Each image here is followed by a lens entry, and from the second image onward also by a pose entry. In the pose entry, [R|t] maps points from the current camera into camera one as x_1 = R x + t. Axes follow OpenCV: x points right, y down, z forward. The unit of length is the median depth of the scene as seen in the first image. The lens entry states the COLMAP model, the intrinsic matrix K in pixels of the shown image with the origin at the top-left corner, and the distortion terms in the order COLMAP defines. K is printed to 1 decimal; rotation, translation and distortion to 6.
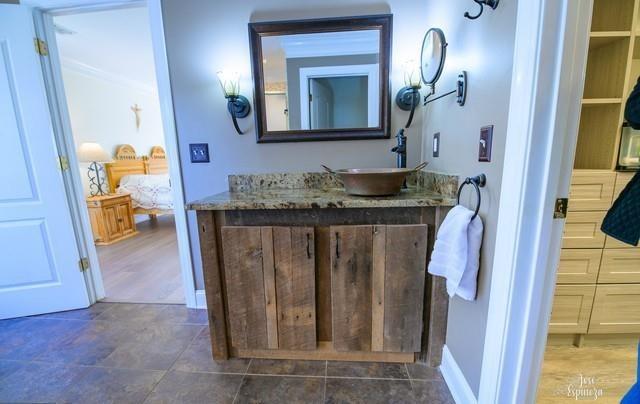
lens RADIAL K [[279.7, 0, 318.0], [0, 279.7, 206.7], [0, 0, 1]] dist [-0.019997, -0.000649]
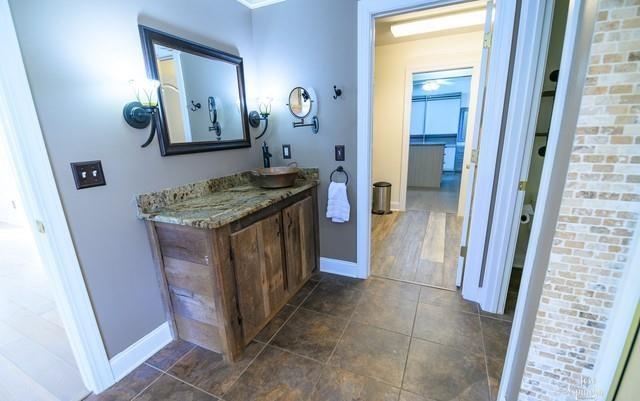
lens RADIAL K [[279.7, 0, 318.6], [0, 279.7, 203.8], [0, 0, 1]] dist [-0.019997, -0.000649]
pose [[0.348334, -0.217328, 0.911829, -1.073038], [0.191984, 0.968672, 0.157535, -0.139940], [-0.917500, 0.120182, 0.379145, 0.218599]]
